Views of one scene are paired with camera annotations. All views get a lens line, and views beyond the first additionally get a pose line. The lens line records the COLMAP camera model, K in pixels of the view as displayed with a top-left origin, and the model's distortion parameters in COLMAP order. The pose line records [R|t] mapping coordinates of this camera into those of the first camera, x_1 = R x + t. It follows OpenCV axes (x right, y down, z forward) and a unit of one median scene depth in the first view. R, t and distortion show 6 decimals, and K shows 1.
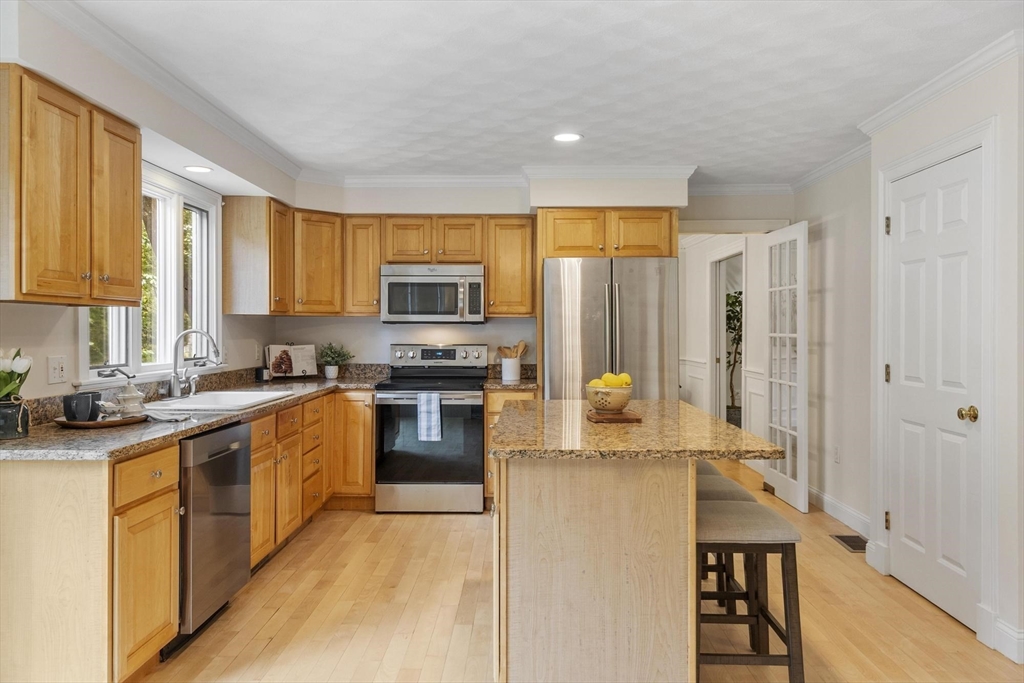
lens RADIAL K [[713.5, 0, 509.0], [0, 713.5, 337.7], [0, 0, 1]] dist [-0.002718, -0.001680]
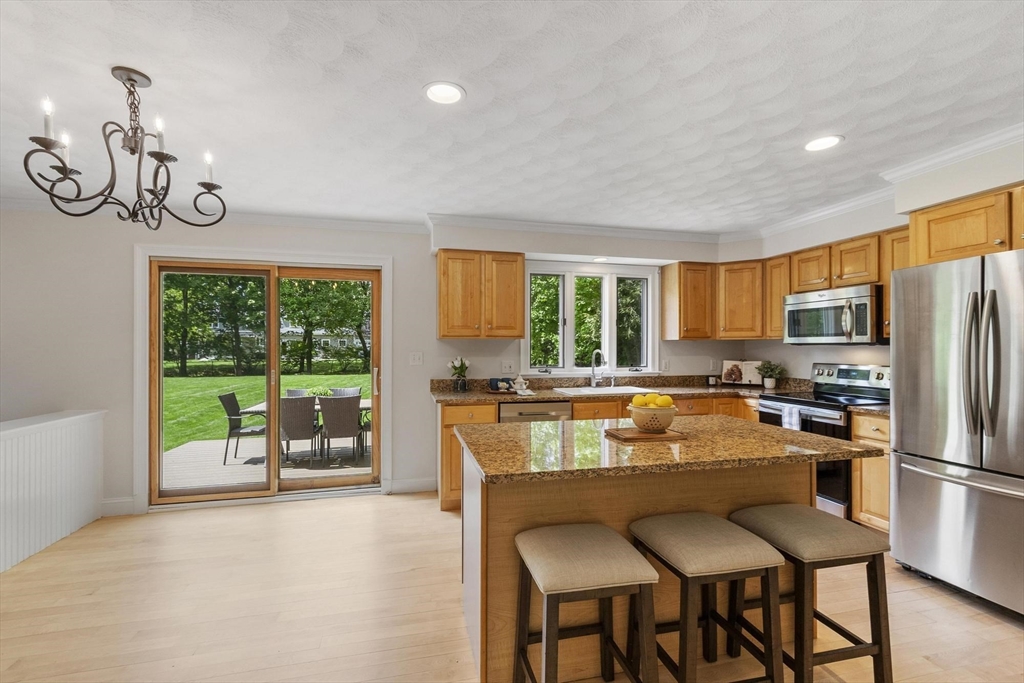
lens RADIAL K [[447.7, 0, 512.1], [0, 447.7, 343.7], [0, 0, 1]] dist [0.005452, 0.001455]
pose [[0.268650, -0.007717, -0.963207, 0.426980], [-0.012286, 0.999859, -0.011438, -0.008100], [0.963160, 0.014907, 0.268517, 0.361734]]
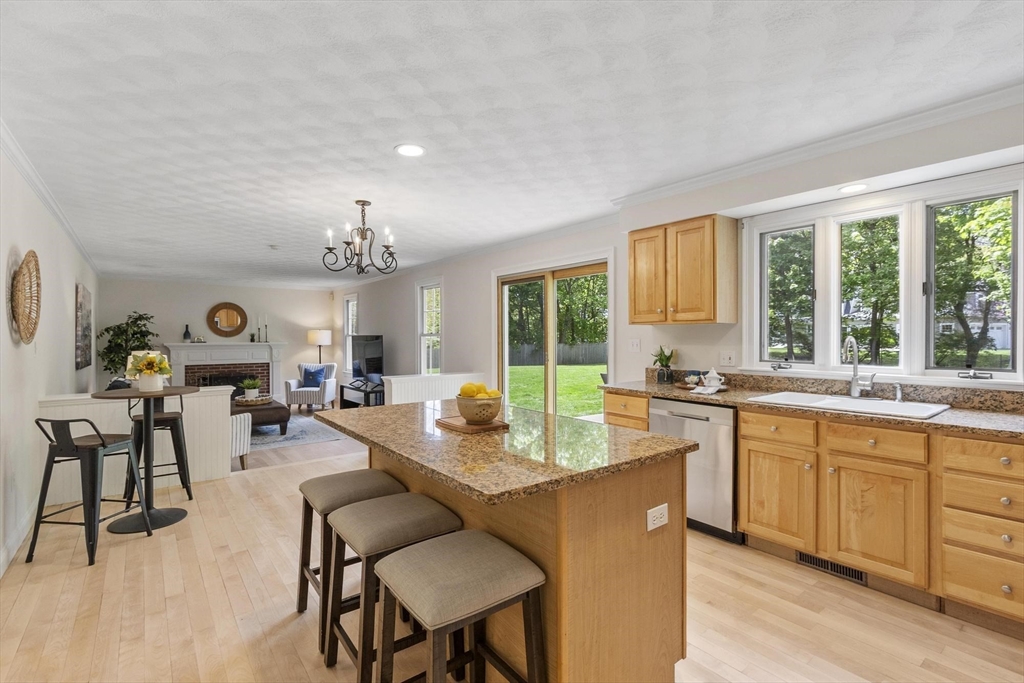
lens RADIAL K [[479.3, 0, 518.4], [0, 479.3, 336.7], [0, 0, 1]] dist [0.000673, -0.000994]
pose [[-0.771111, 0.004976, -0.636681, 0.310134], [-0.004075, 0.999910, 0.012751, -0.013635], [0.636687, 0.012427, -0.771022, 0.914970]]
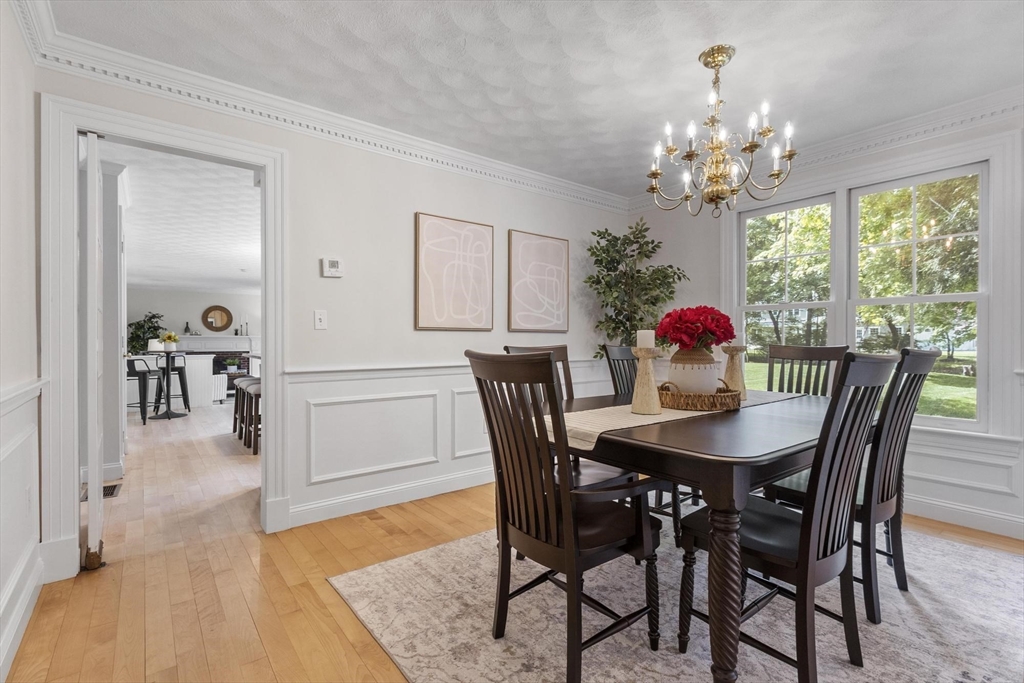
lens RADIAL K [[479.3, 0, 517.9], [0, 479.3, 339.0], [0, 0, 1]] dist [0.000673, -0.000994]
pose [[-0.770759, 0.000893, -0.637126, 0.379775], [-0.007079, 0.999925, 0.009965, 0.018994], [0.637087, 0.012191, -0.770695, 1.681058]]
